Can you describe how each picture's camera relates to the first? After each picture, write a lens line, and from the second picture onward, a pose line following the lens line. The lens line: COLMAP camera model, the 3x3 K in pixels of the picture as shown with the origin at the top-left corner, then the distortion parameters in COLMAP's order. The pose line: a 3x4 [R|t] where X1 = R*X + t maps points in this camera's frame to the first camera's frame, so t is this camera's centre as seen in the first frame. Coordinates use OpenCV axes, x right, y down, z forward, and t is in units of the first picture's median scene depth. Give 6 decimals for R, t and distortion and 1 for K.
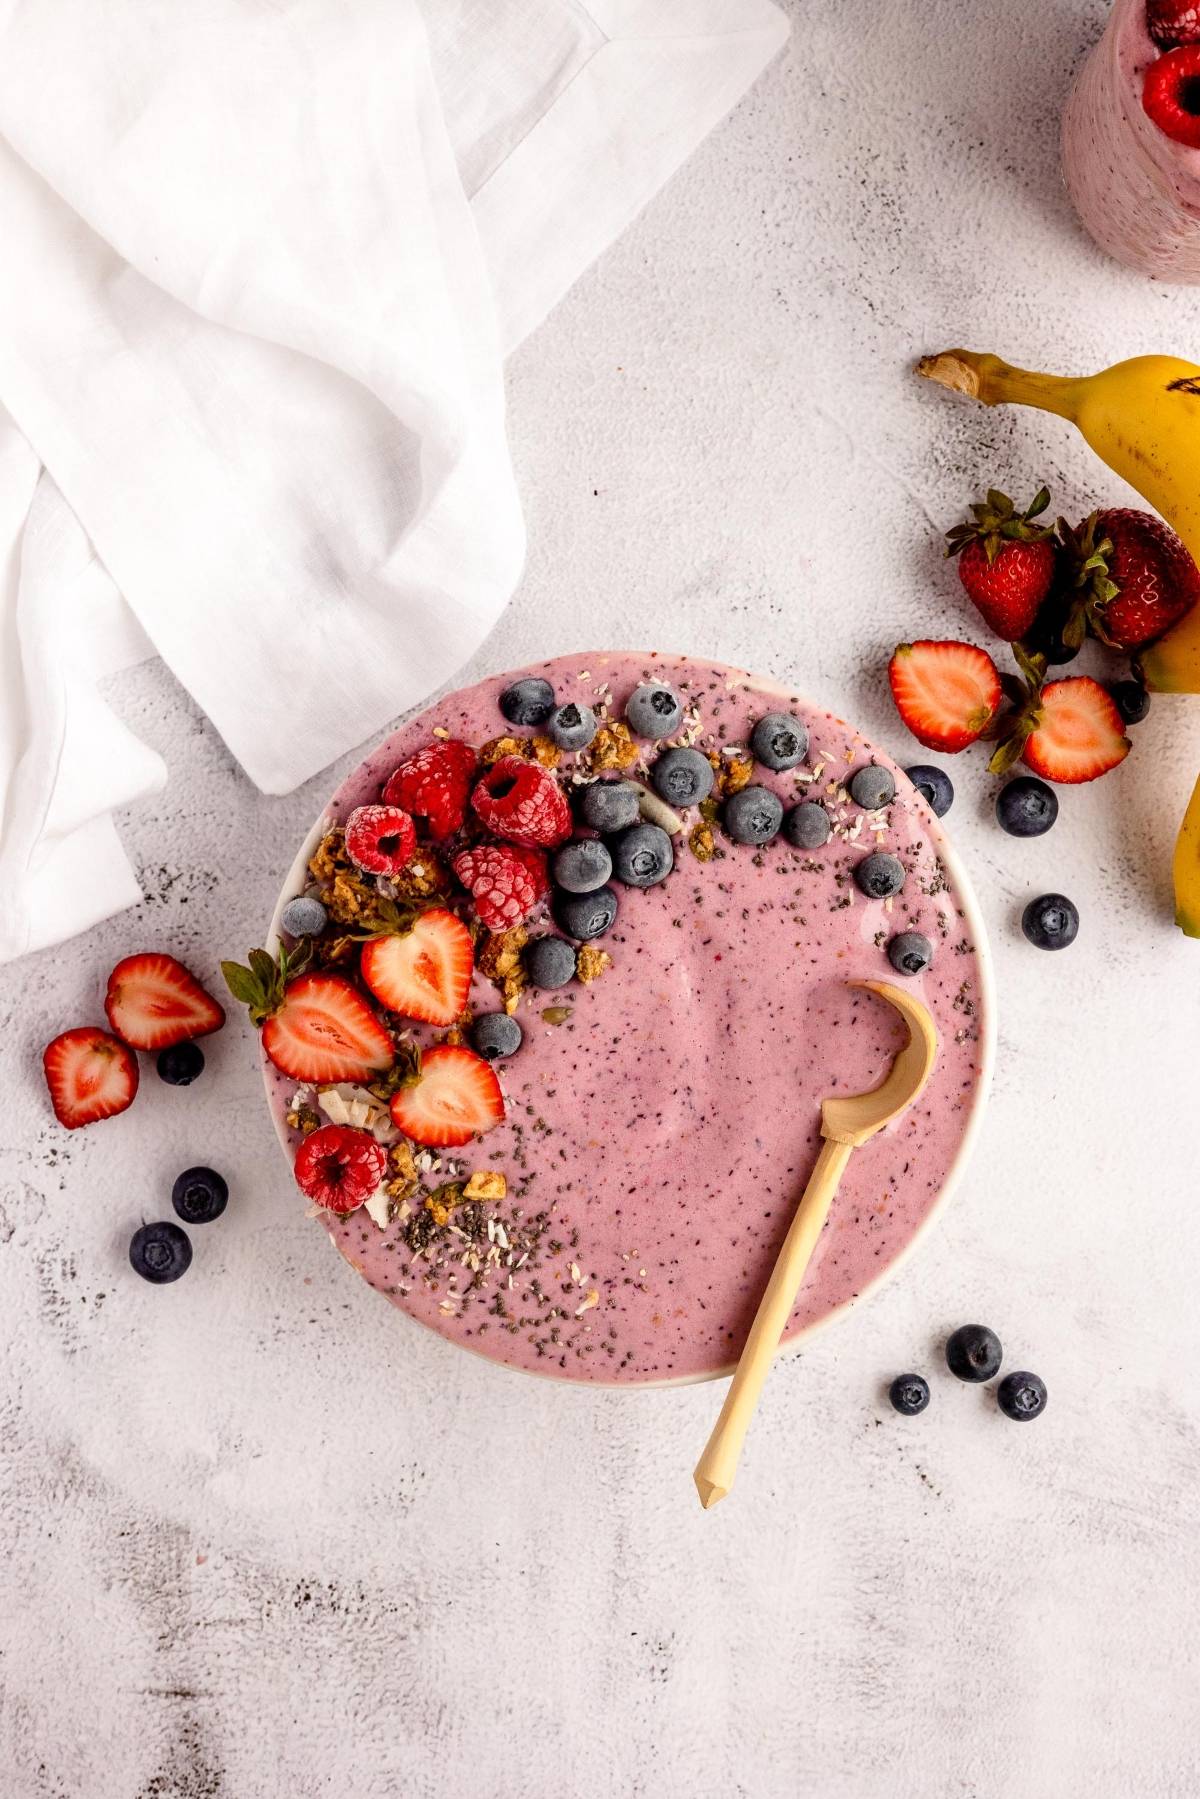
lens RADIAL K [[3582.6, 0, 681.5], [0, 3582.6, 774.4], [0, 0, 1]] dist [-0.044206, 0.000000]
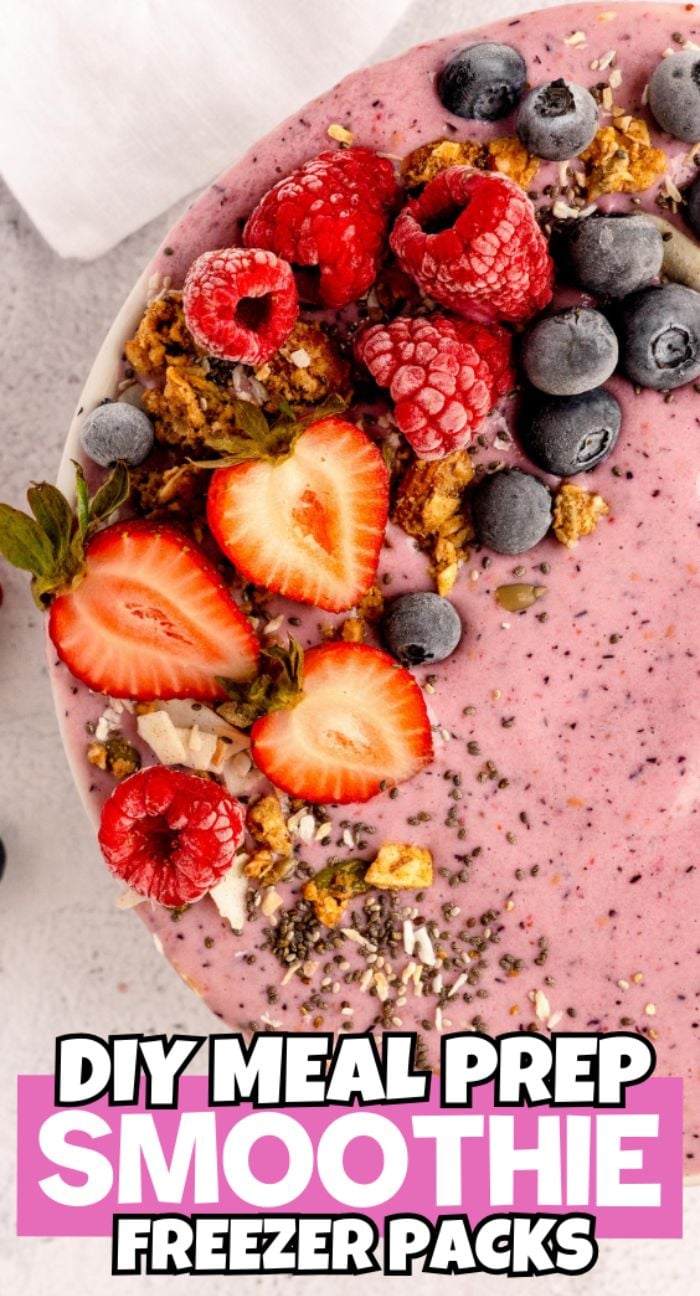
lens RADIAL K [[2585.7, 0, 241.0], [0, 2585.7, 644.4], [0, 0, 1]] dist [0.221098, 0.000000]
pose [[0.997097, 0.014298, -0.074783, -0.049262], [-0.008950, 0.997410, 0.071373, 0.043824], [0.075609, -0.070496, 0.994642, 0.547728]]
